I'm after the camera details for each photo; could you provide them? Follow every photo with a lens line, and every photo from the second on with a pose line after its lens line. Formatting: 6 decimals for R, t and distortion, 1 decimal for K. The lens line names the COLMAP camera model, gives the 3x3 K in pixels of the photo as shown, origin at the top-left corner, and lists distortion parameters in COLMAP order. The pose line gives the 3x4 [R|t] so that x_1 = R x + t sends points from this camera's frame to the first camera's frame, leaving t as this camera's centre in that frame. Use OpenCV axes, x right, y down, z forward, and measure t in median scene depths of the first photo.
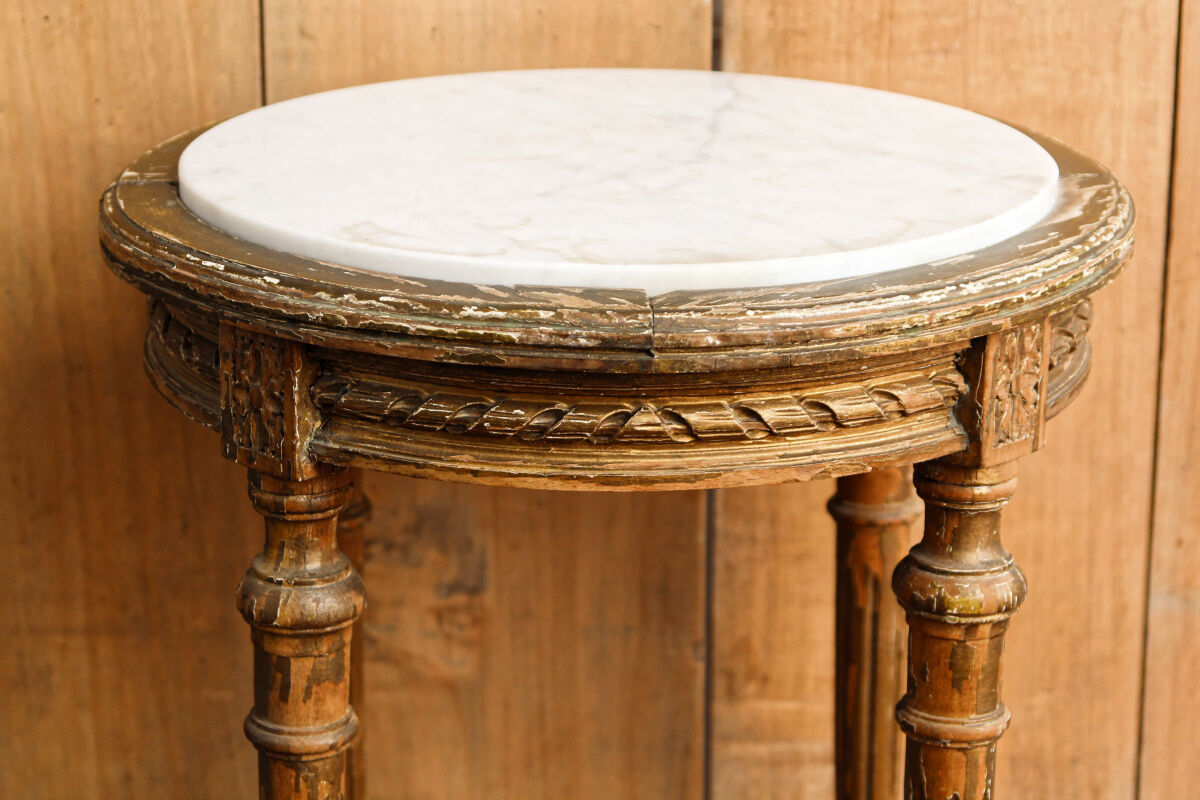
lens RADIAL K [[3081.6, 0, 600.3], [0, 3081.6, 403.4], [0, 0, 1]] dist [-0.025878, 0.000000]
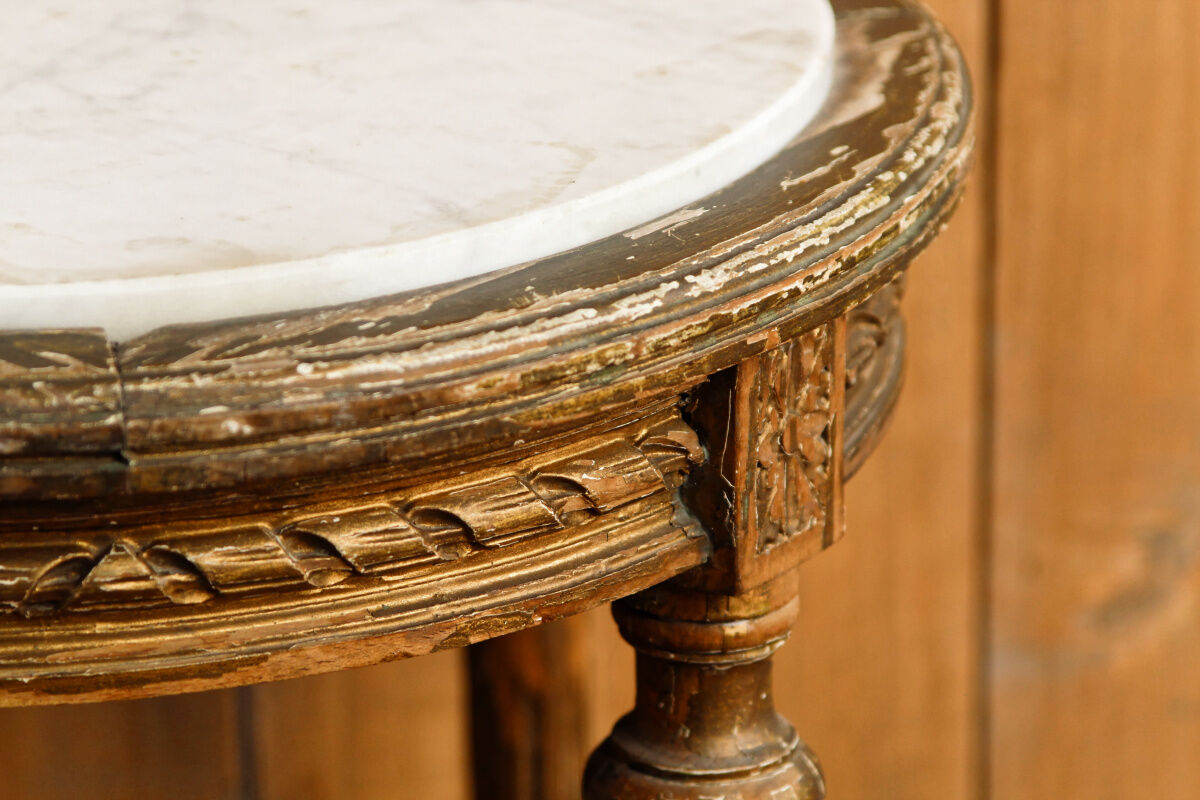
lens RADIAL K [[4504.2, 0, 600.1], [0, 4504.2, 396.3], [0, 0, 1]] dist [-0.015166, 0.000000]
pose [[0.990936, -0.062973, 0.118664, 0.006273], [0.055035, 0.996096, 0.069025, -0.072716], [-0.122547, -0.061869, 0.990532, 0.212602]]
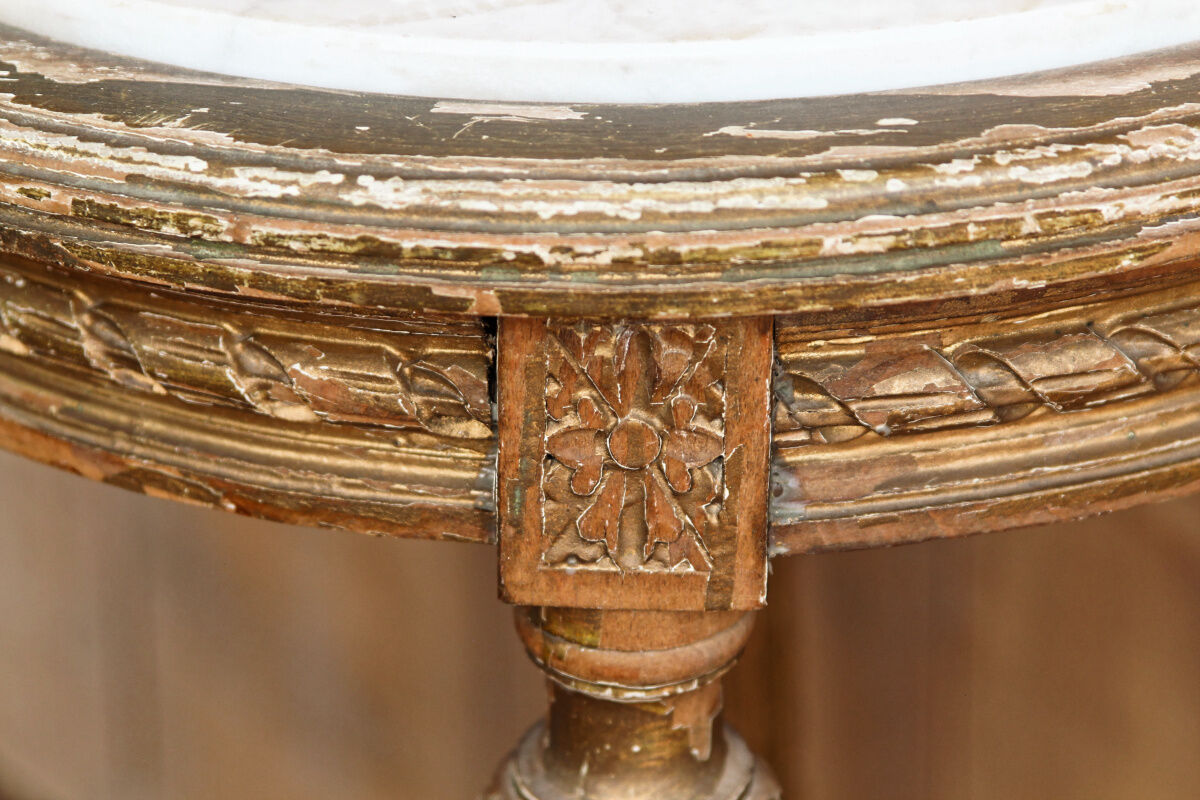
lens RADIAL K [[4504.2, 0, 600.1], [0, 4504.2, 400.1], [0, 0, 1]] dist [-0.015166, 0.000000]
pose [[0.658508, 0.359386, -0.661217, 0.544079], [-0.208561, 0.931343, 0.298499, -0.196165], [0.723097, -0.058660, 0.688251, 0.600626]]
